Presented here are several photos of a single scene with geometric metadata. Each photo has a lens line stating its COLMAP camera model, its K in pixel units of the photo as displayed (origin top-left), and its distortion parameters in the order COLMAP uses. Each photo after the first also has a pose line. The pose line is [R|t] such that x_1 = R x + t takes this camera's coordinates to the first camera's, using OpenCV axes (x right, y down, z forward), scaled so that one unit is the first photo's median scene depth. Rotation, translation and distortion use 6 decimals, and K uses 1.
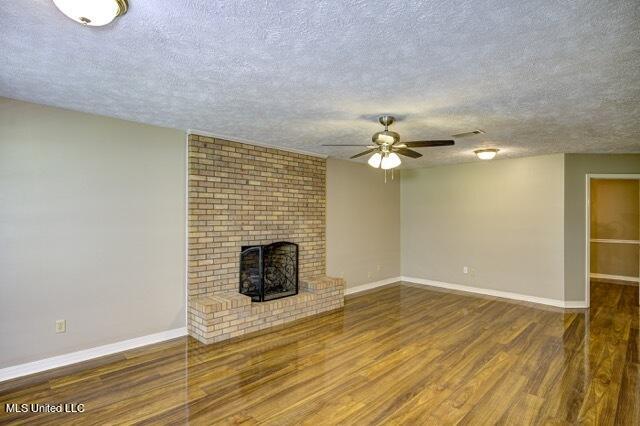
lens RADIAL K [[321.5, 0, 317.0], [0, 321.5, 217.8], [0, 0, 1]] dist [0.001049, -0.000060]
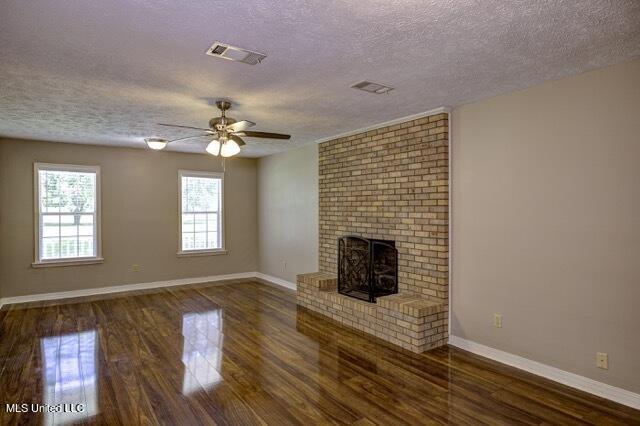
lens RADIAL K [[364.7, 0, 319.7], [0, 364.7, 211.0], [0, 0, 1]] dist [-0.005225, -0.000965]
pose [[-0.142699, 0.012125, -0.989692, 0.894499], [0.004951, 0.999921, 0.011536, -0.007011], [0.989754, -0.003254, -0.142747, 1.027727]]
